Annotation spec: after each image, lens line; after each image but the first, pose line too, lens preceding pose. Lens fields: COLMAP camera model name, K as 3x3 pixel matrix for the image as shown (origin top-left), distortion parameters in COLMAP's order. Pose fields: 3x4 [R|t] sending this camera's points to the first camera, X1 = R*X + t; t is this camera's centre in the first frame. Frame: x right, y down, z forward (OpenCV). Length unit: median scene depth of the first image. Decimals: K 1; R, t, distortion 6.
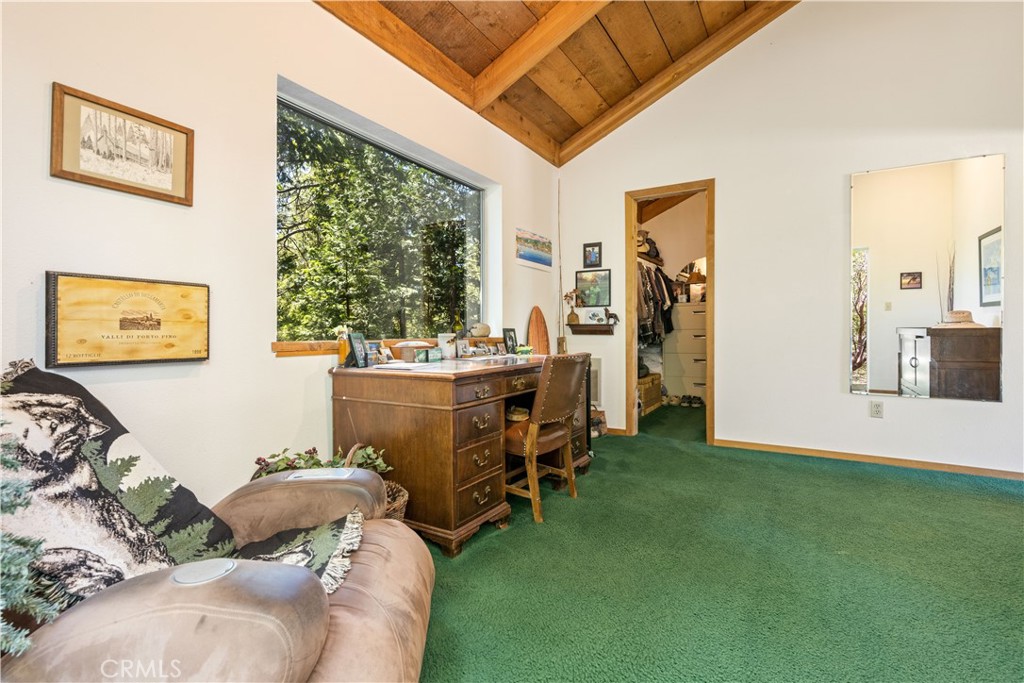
lens RADIAL K [[469.8, 0, 514.3], [0, 469.8, 334.2], [0, 0, 1]] dist [-0.000459, -0.000092]
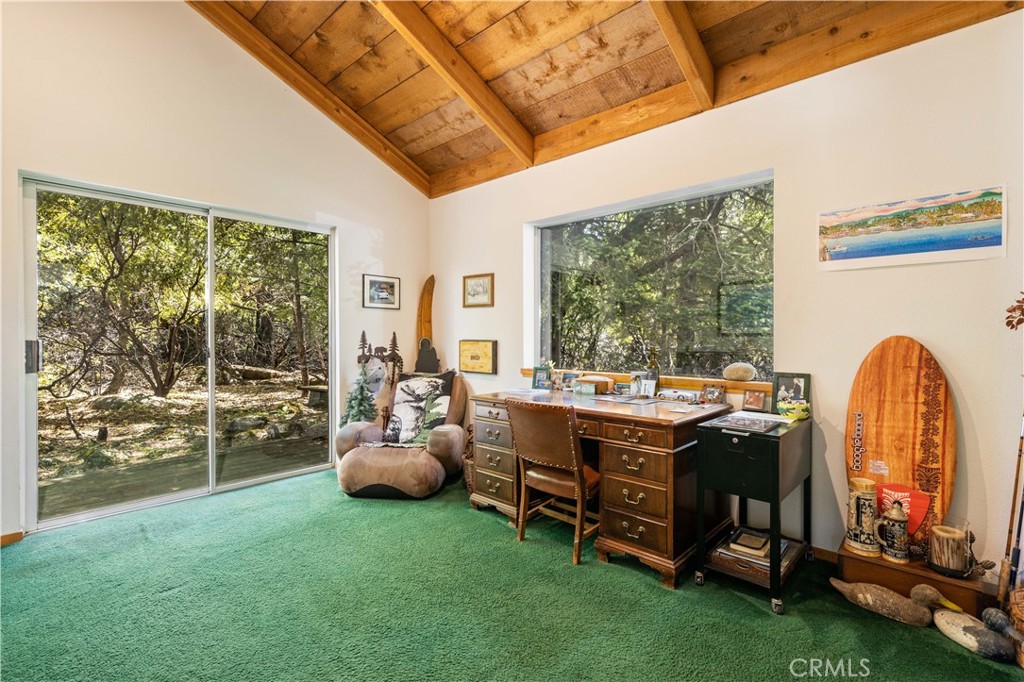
lens RADIAL K [[469.8, 0, 513.7], [0, 469.8, 340.8], [0, 0, 1]] dist [-0.000459, -0.000092]
pose [[-0.208770, 0.007416, -0.977937, 1.299709], [-0.009325, 0.999911, 0.009574, -0.110139], [0.977920, 0.011118, -0.208682, 1.349863]]
